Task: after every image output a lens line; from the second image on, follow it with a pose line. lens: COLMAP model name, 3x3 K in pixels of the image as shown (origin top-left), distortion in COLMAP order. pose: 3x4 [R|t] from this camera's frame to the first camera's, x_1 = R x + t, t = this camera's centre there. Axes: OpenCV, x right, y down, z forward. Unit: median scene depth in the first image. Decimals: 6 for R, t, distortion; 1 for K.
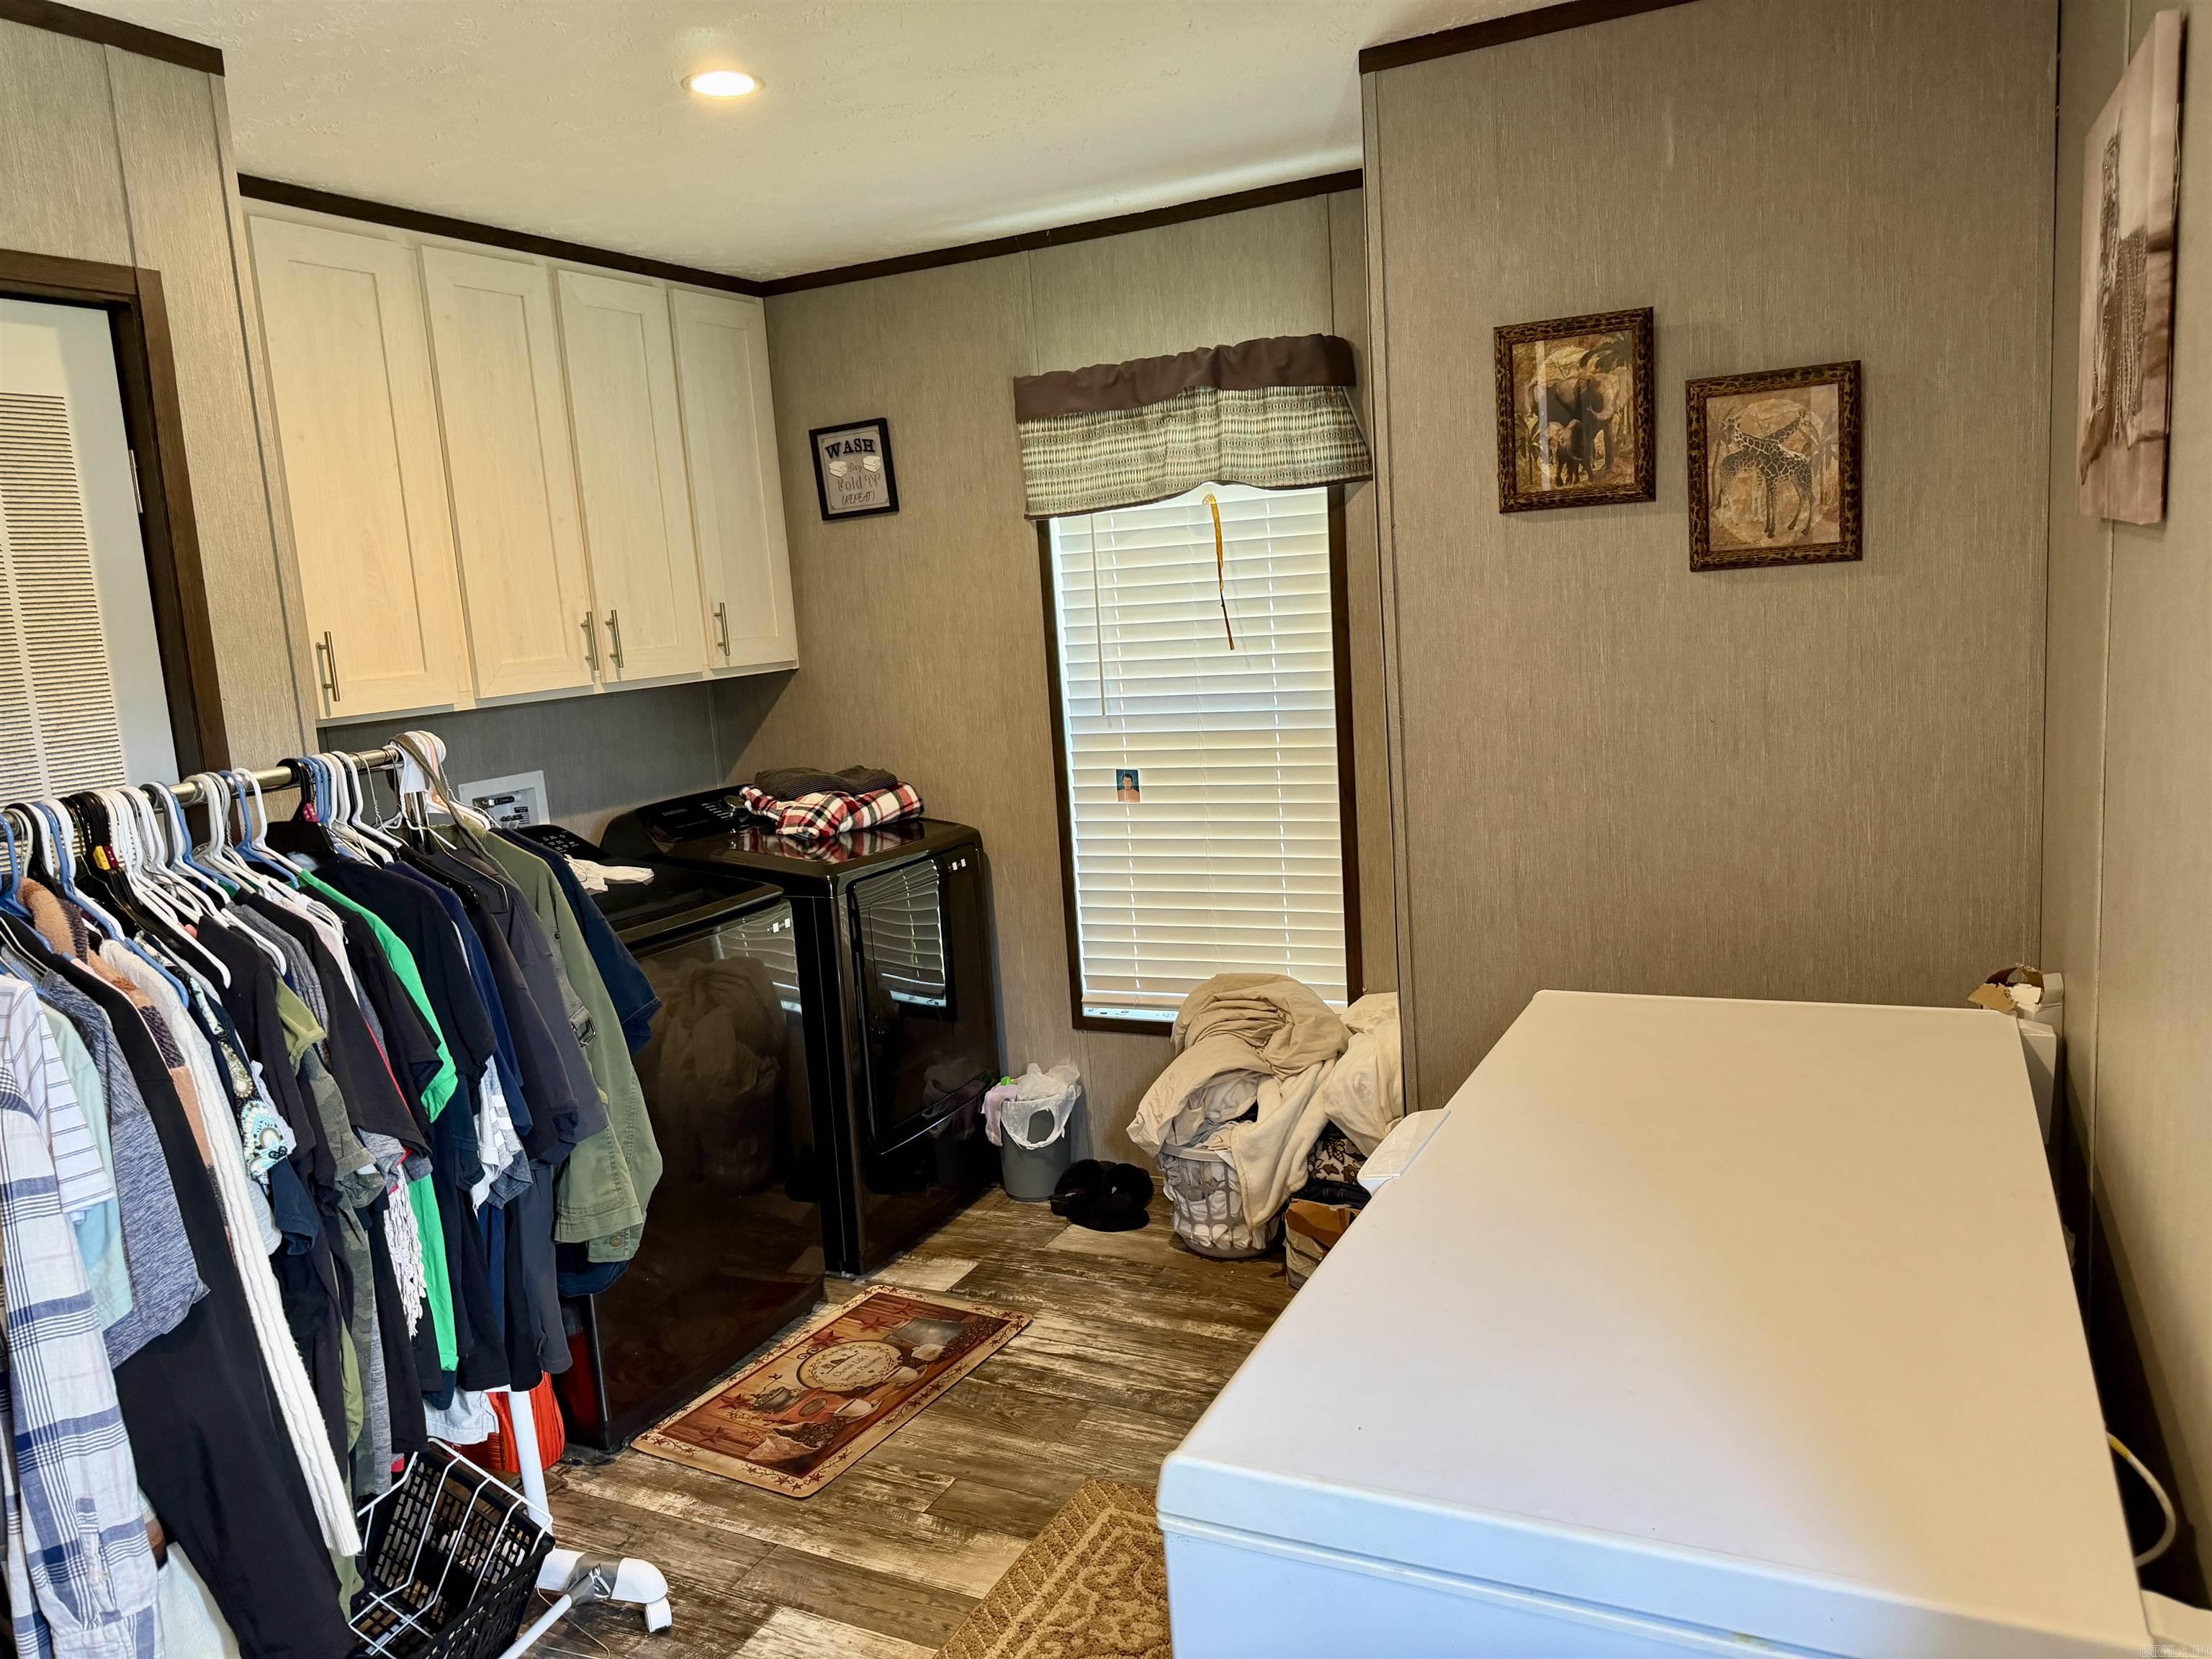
lens RADIAL K [[1565.6, 0, 1119.6], [0, 1565.6, 838.1], [0, 0, 1]] dist [0.082191, -0.114684]
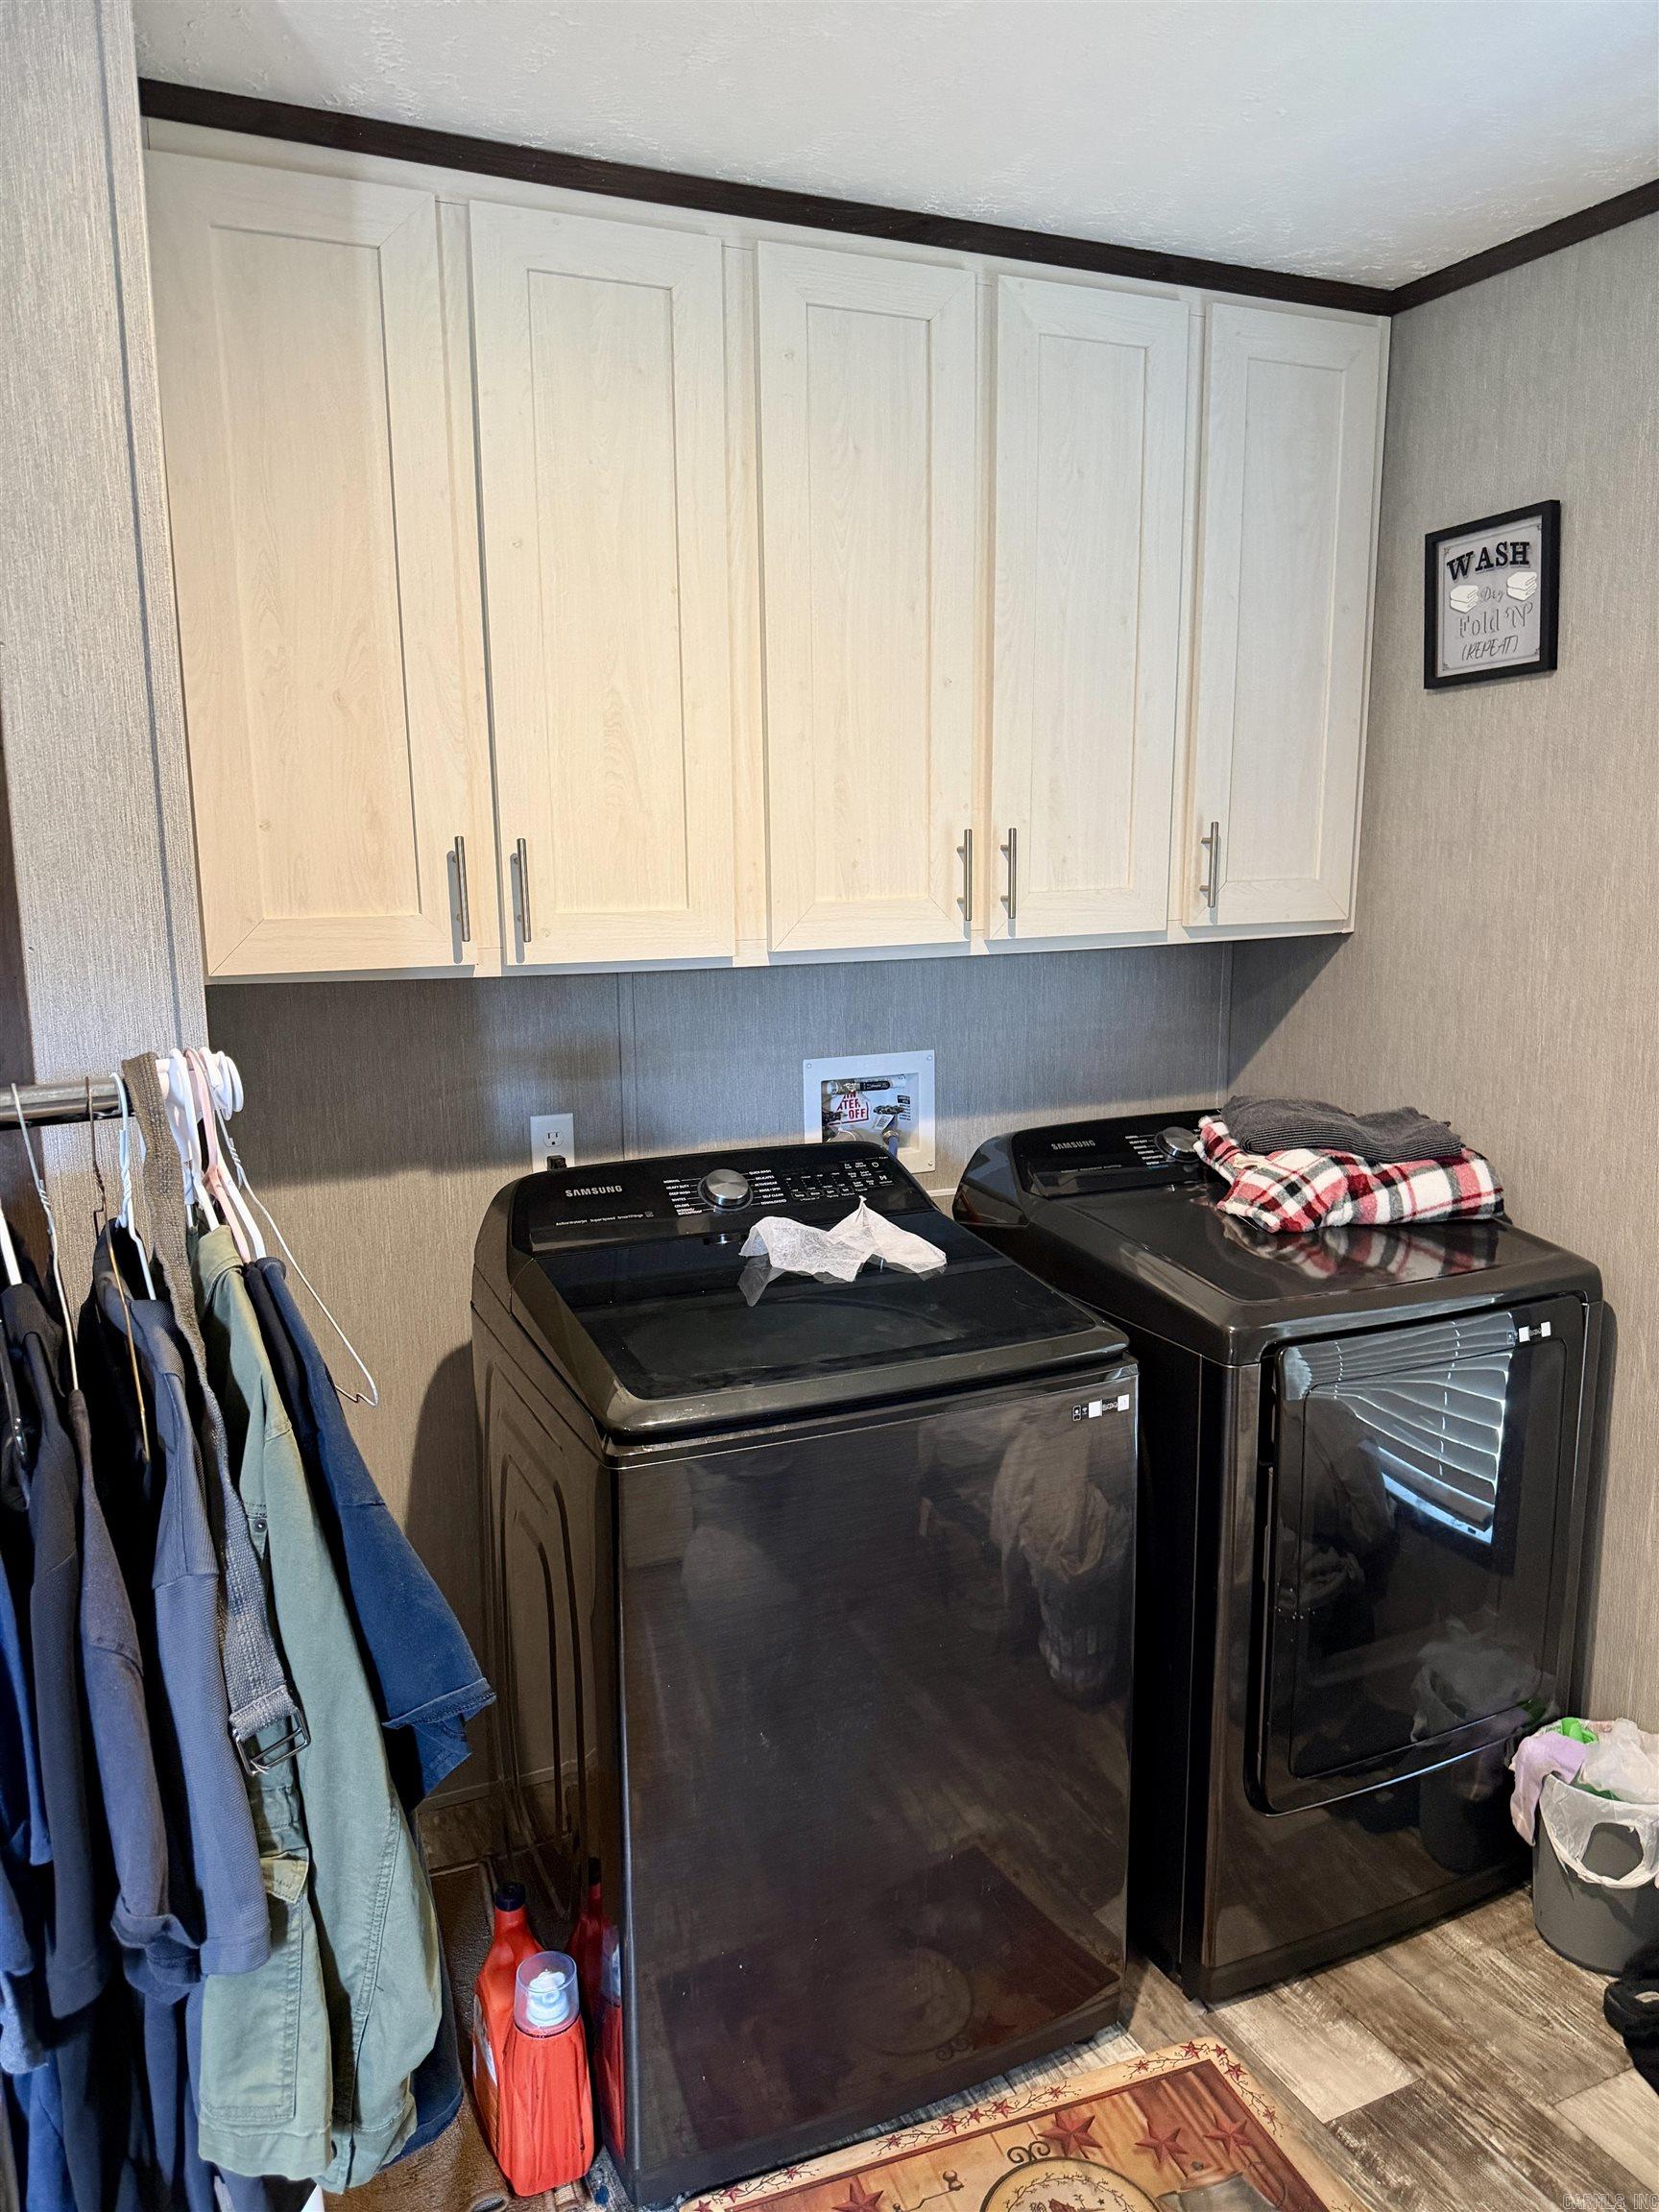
lens RADIAL K [[1565.6, 0, 799.4], [0, 1565.6, 1121.0], [0, 0, 1]] dist [0.082191, -0.114684]
pose [[0.776255, 0.169632, -0.607168, 0.019453], [-0.140299, 0.985449, 0.095947, -0.070110], [0.614610, 0.010706, 0.788759, 0.409836]]
